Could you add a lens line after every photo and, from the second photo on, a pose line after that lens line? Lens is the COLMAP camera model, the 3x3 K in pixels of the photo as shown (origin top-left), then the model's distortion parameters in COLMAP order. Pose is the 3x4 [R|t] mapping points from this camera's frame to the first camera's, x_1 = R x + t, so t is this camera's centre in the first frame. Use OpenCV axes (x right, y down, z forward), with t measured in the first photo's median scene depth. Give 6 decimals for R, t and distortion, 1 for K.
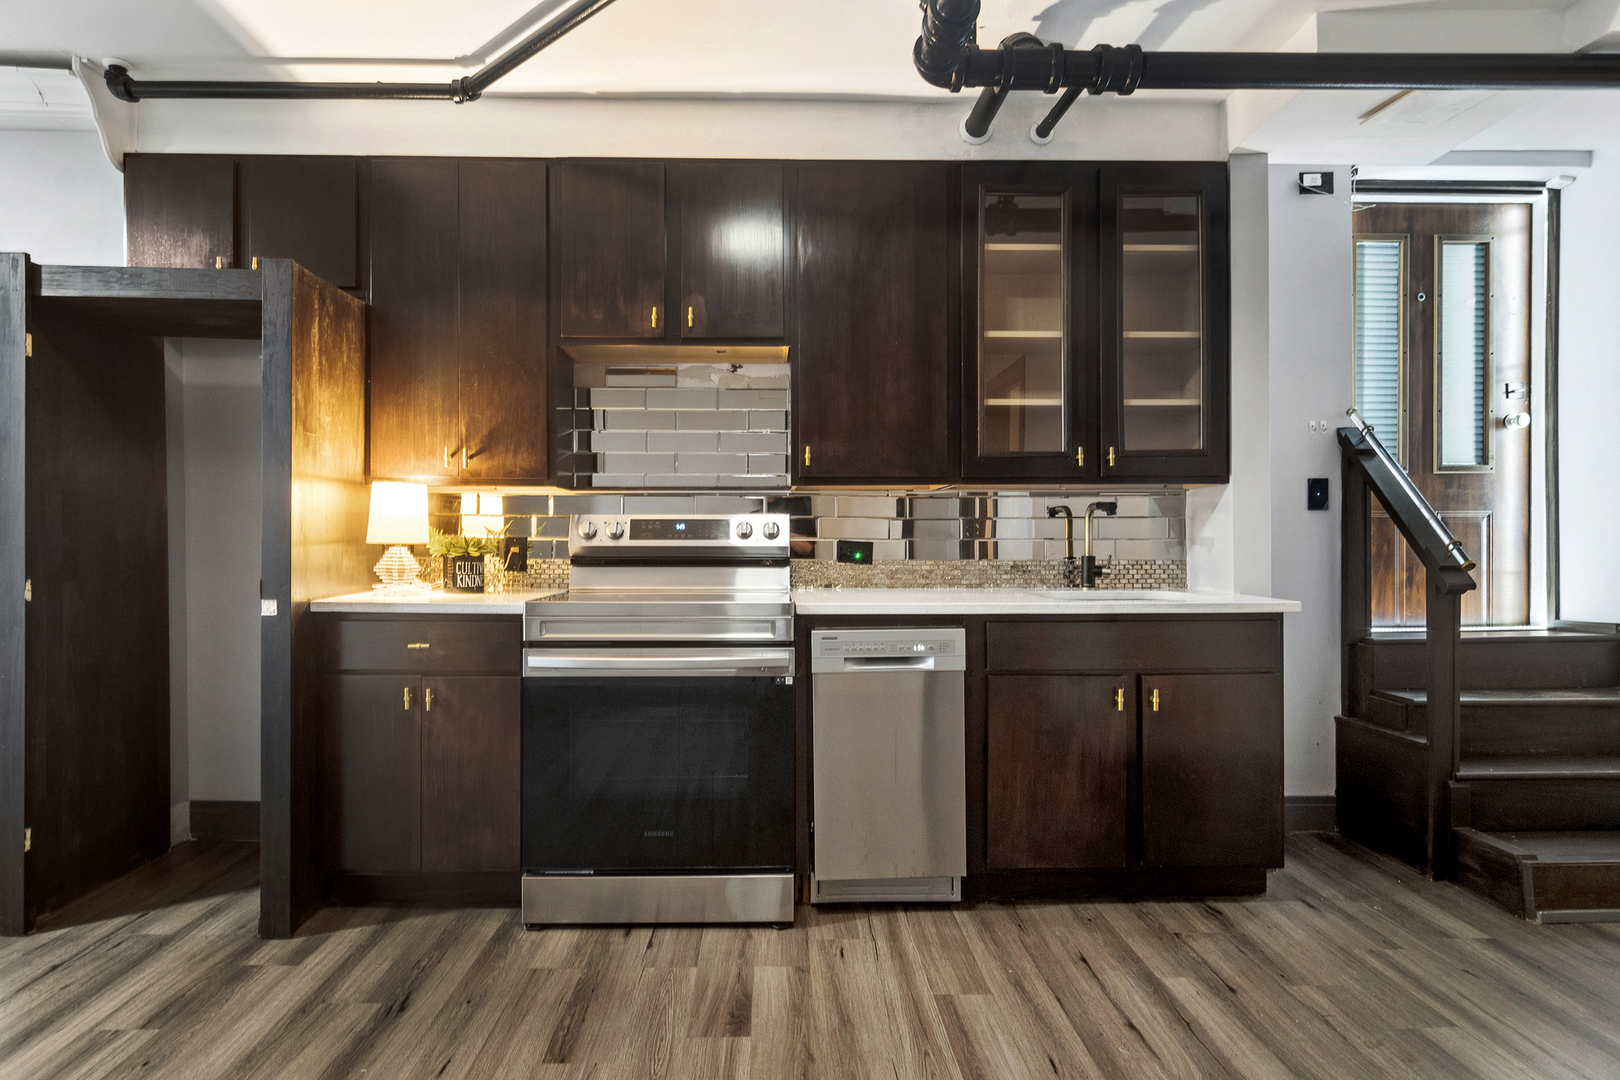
lens RADIAL K [[892.0, 0, 796.2], [0, 892.0, 532.9], [0, 0, 1]] dist [-0.001203, 0.000478]
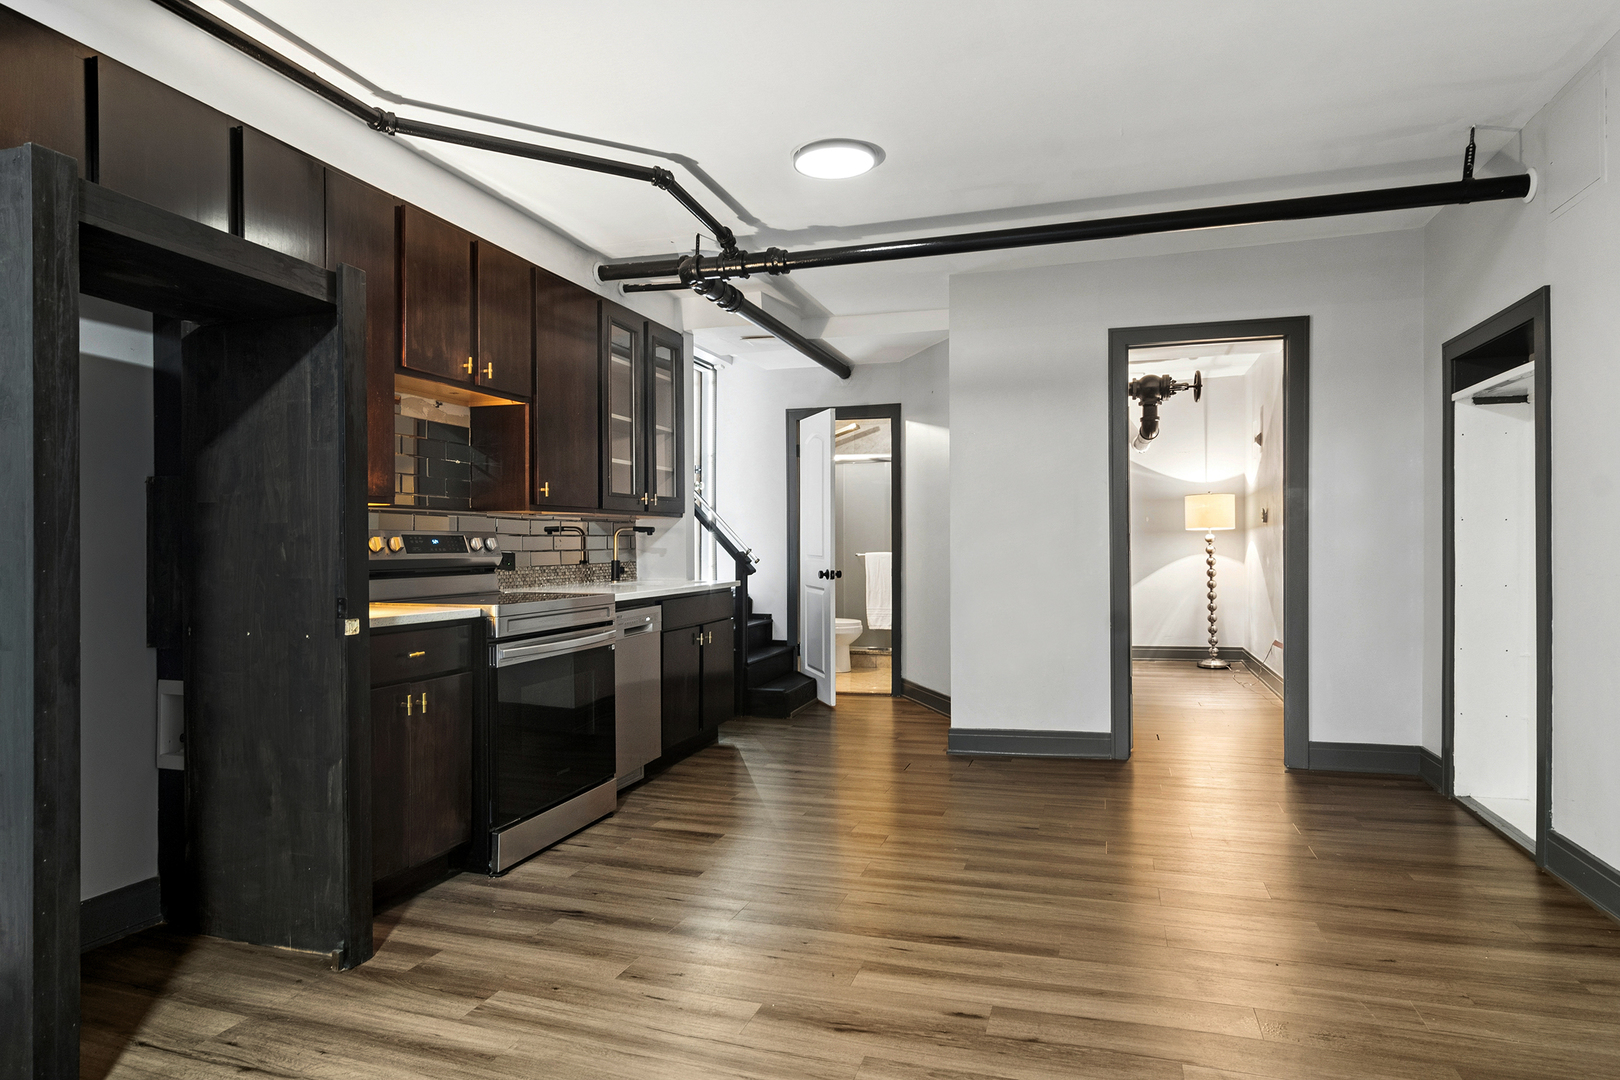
lens RADIAL K [[879.7, 0, 815.0], [0, 879.7, 540.7], [0, 0, 1]] dist [-0.002988, -0.000572]
pose [[0.337602, 0.002400, 0.941286, -1.244411], [-0.000898, 0.999997, -0.002227, -0.006875], [-0.941289, -0.000094, 0.337603, 0.191606]]
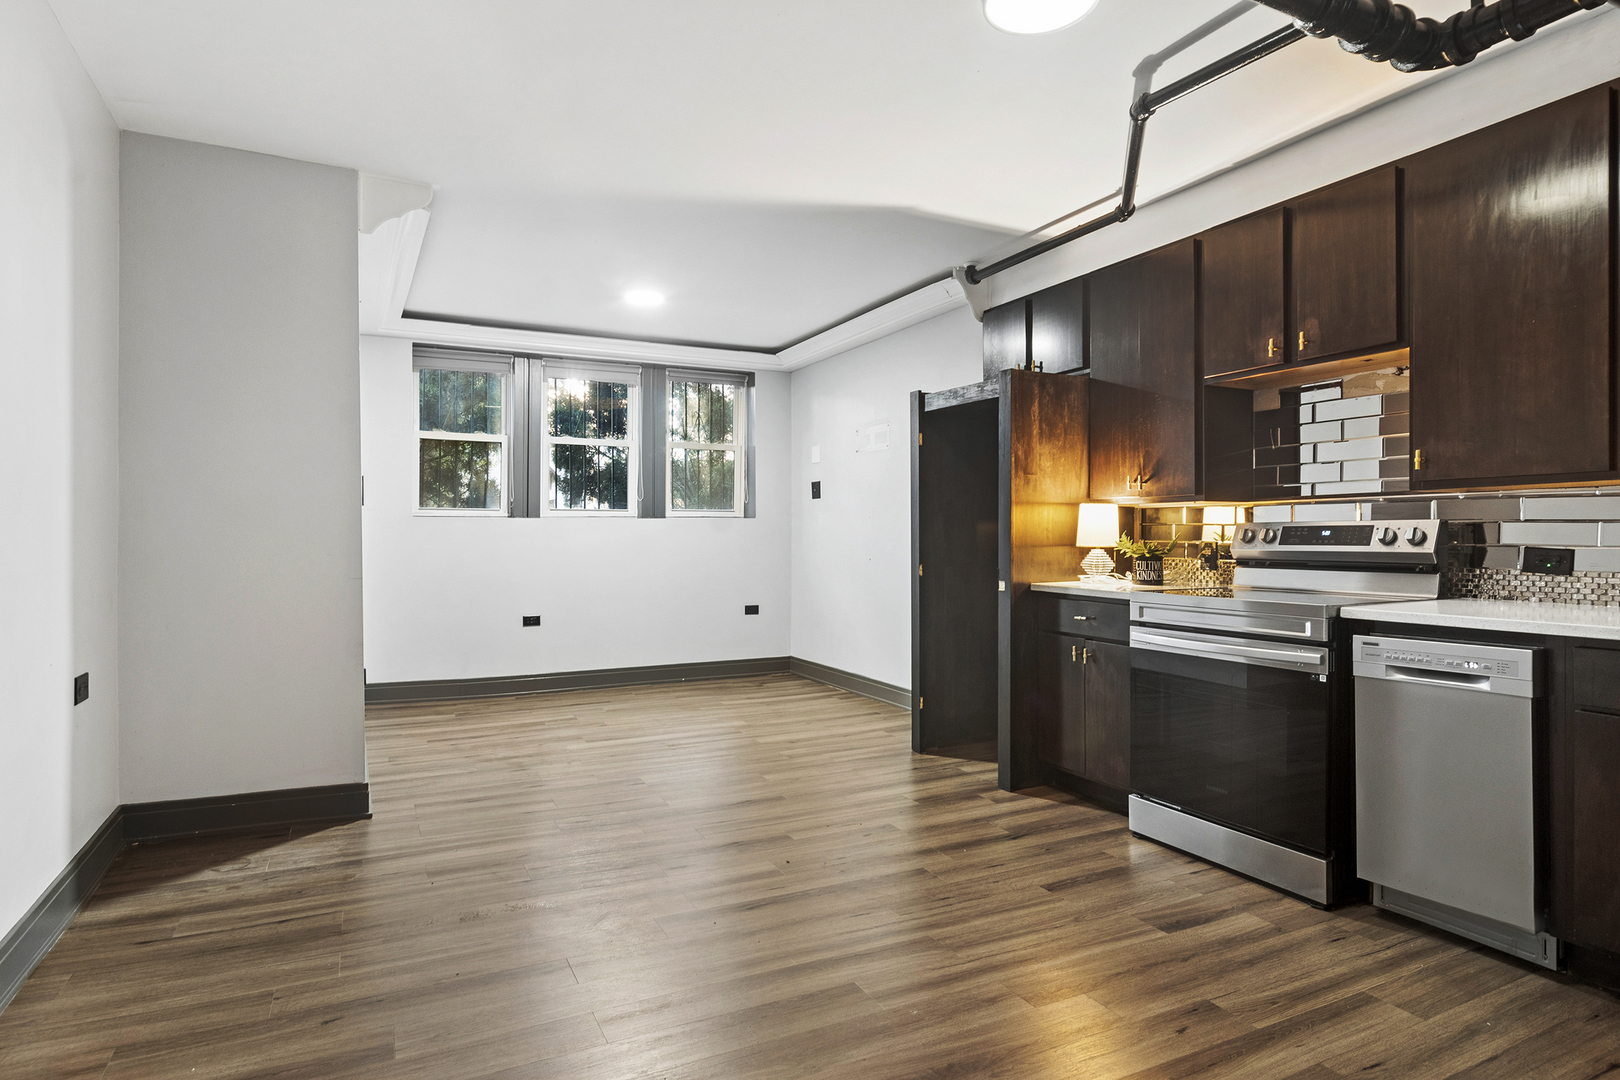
lens RADIAL K [[879.7, 0, 815.0], [0, 879.7, 540.7], [0, 0, 1]] dist [-0.002988, -0.000572]
pose [[0.432908, 0.002183, -0.901436, 0.664329], [0.004744, 0.999978, 0.004700, -0.006787], [0.901426, -0.006311, 0.432888, -0.000764]]
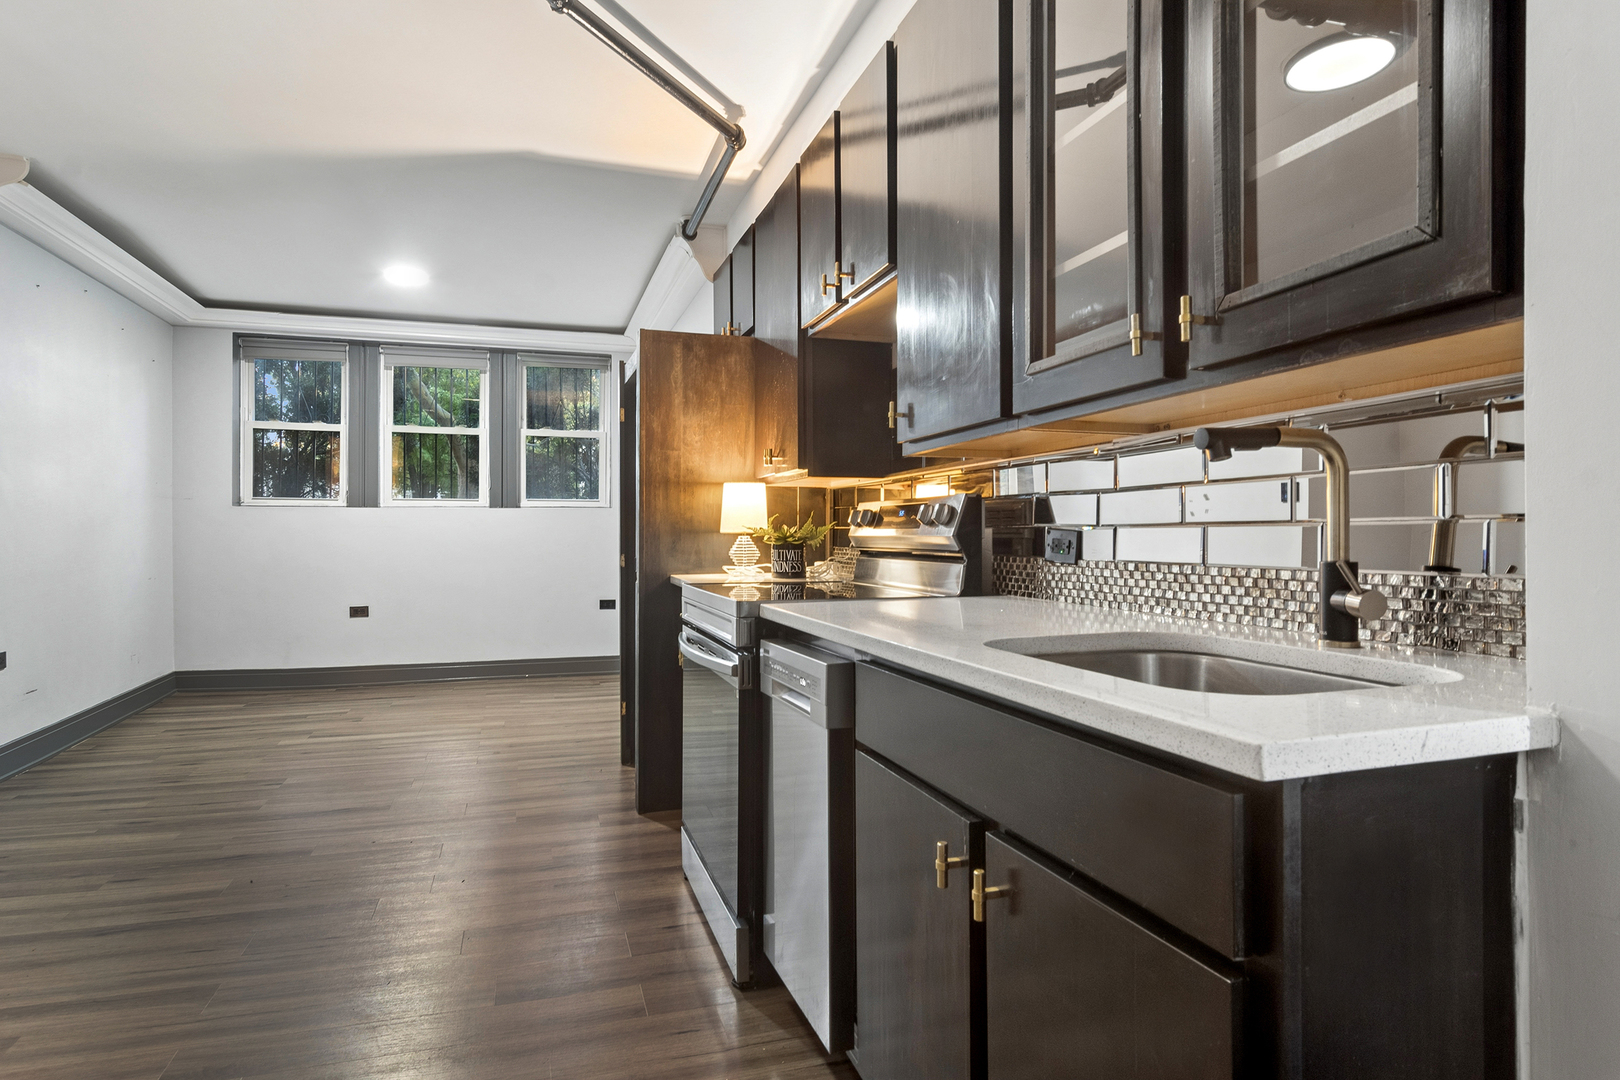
lens RADIAL K [[879.7, 0, 815.0], [0, 879.7, 540.7], [0, 0, 1]] dist [-0.002988, -0.000572]
pose [[0.286574, 0.005777, -0.958041, 0.785595], [0.003478, 0.999969, 0.007071, 0.015628], [0.958052, -0.005358, 0.286545, 0.818779]]
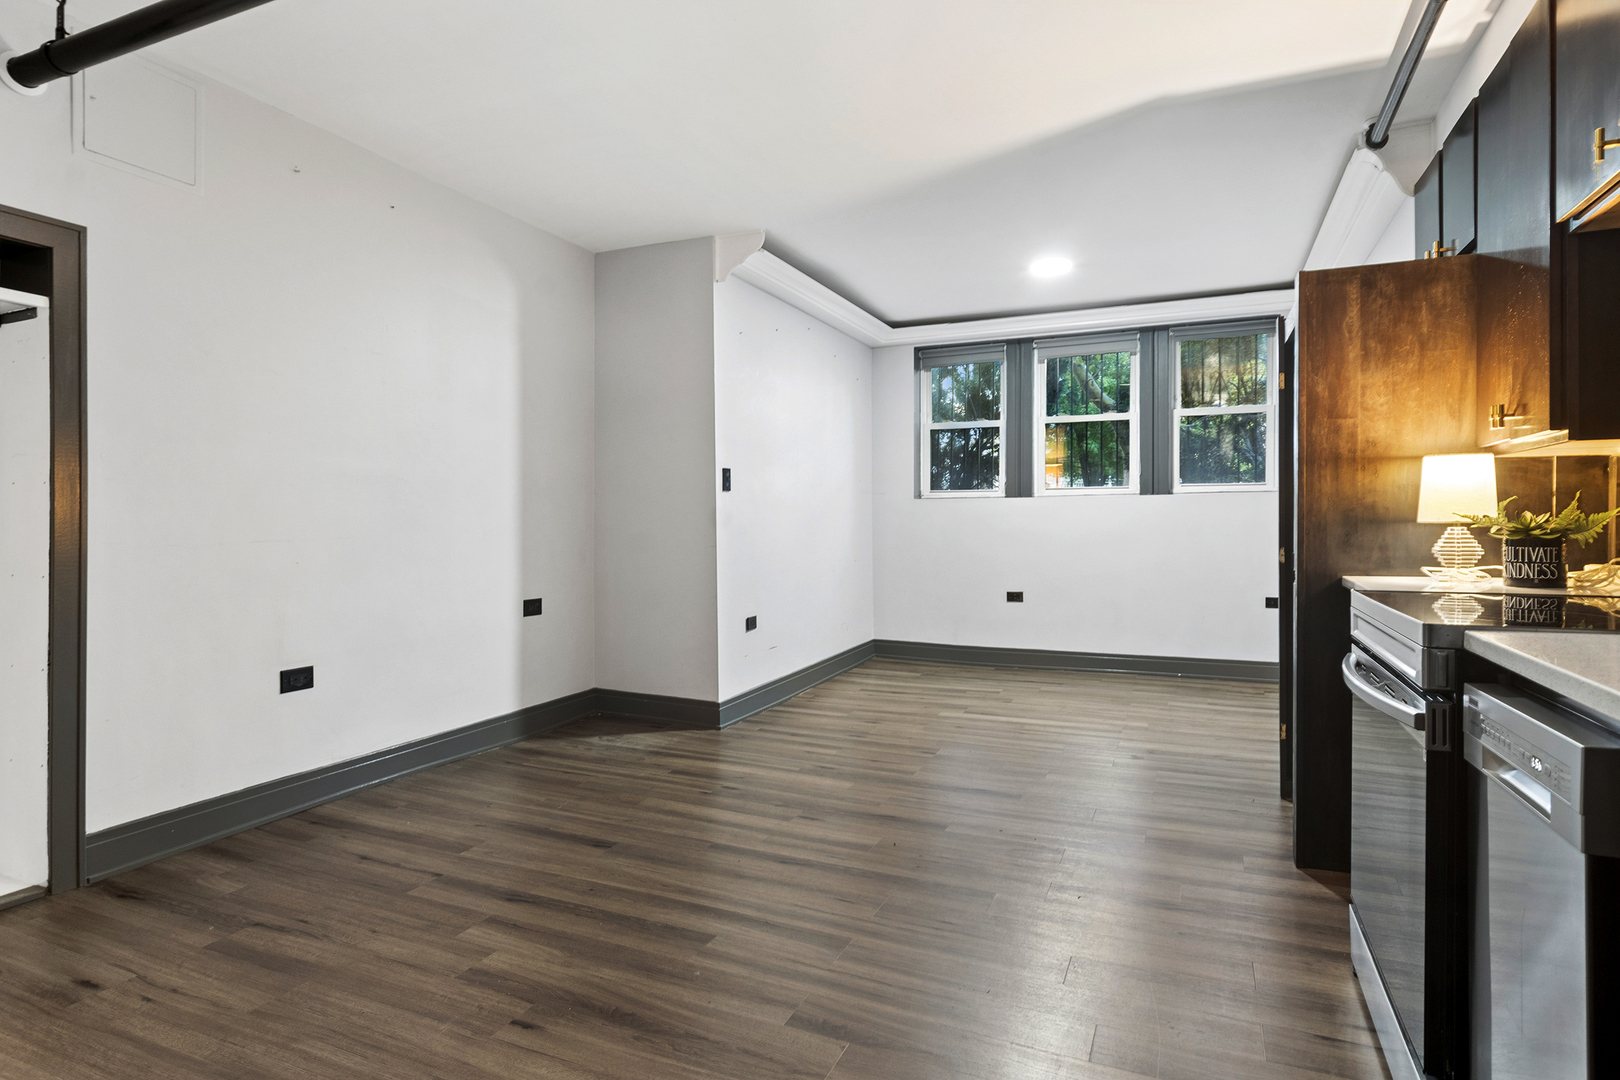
lens RADIAL K [[882.8, 0, 811.6], [0, 882.8, 530.9], [0, 0, 1]] dist [0.000121, 0.001108]
pose [[-0.427014, 0.010043, -0.904189, 0.675943], [0.007391, 0.999944, 0.007616, 0.009289], [0.904215, -0.003431, -0.427065, 0.867440]]
